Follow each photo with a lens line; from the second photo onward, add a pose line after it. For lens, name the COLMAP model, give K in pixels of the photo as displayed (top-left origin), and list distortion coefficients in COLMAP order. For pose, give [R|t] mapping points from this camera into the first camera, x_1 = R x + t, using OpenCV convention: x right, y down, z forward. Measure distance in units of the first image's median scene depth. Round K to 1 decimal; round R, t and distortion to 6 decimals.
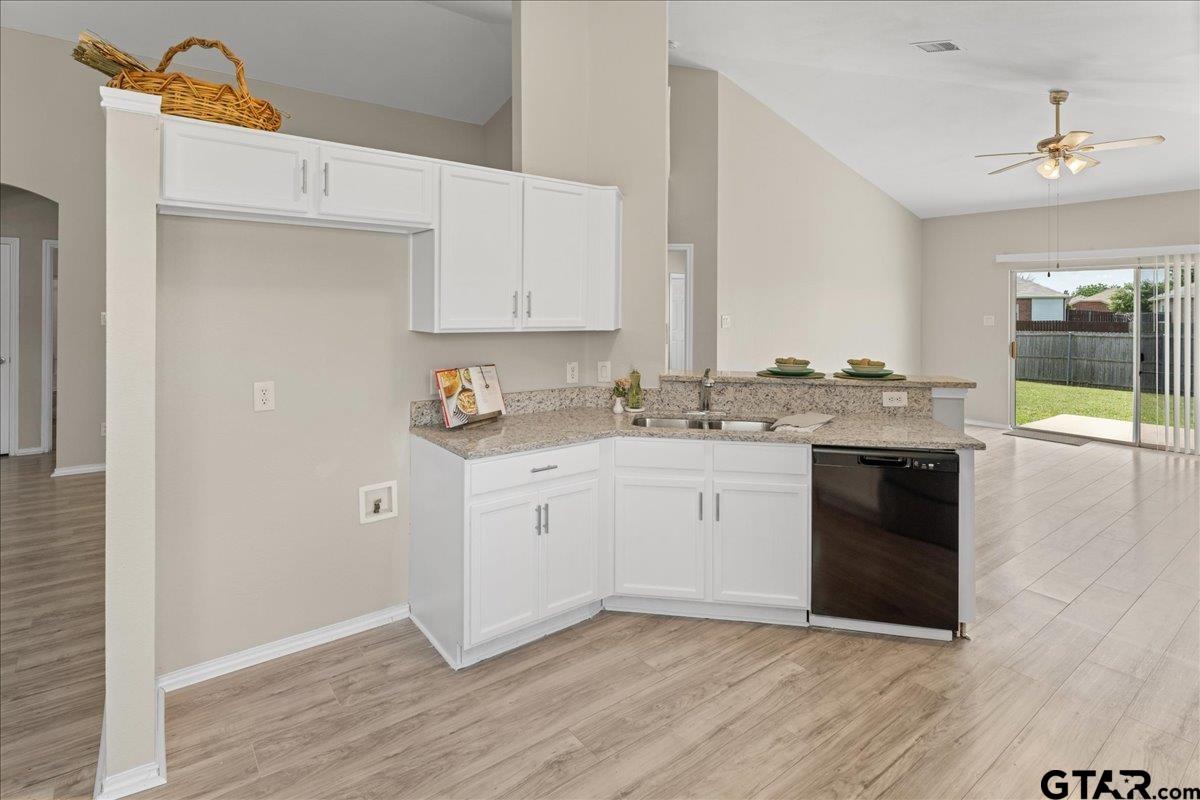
lens RADIAL K [[573.6, 0, 601.1], [0, 573.6, 330.6], [0, 0, 1]] dist [-0.002297, -0.000326]
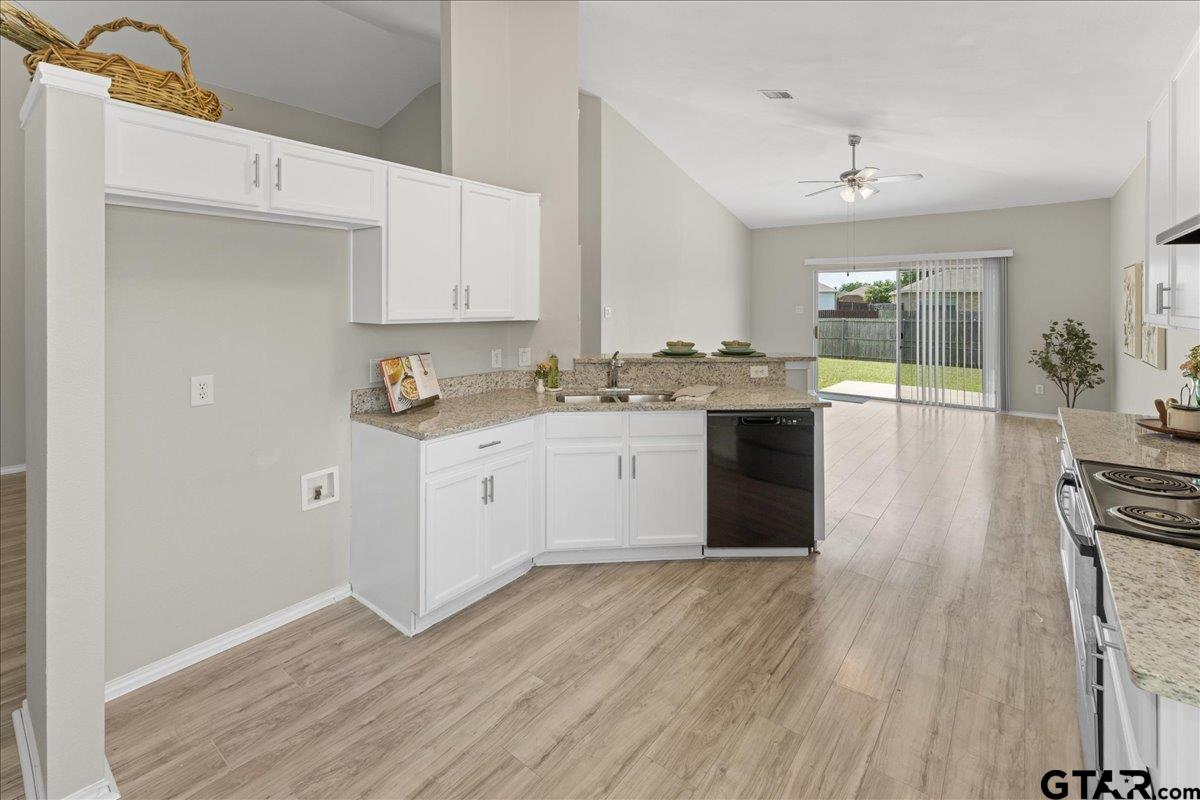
lens RADIAL K [[506.4, 0, 597.3], [0, 506.4, 322.9], [0, 0, 1]] dist [0.000390, 0.000038]
pose [[0.972627, -0.013595, 0.231973, -0.117438], [0.012879, 0.999906, 0.004604, 0.002645], [-0.232014, -0.001490, 0.972711, -0.005627]]
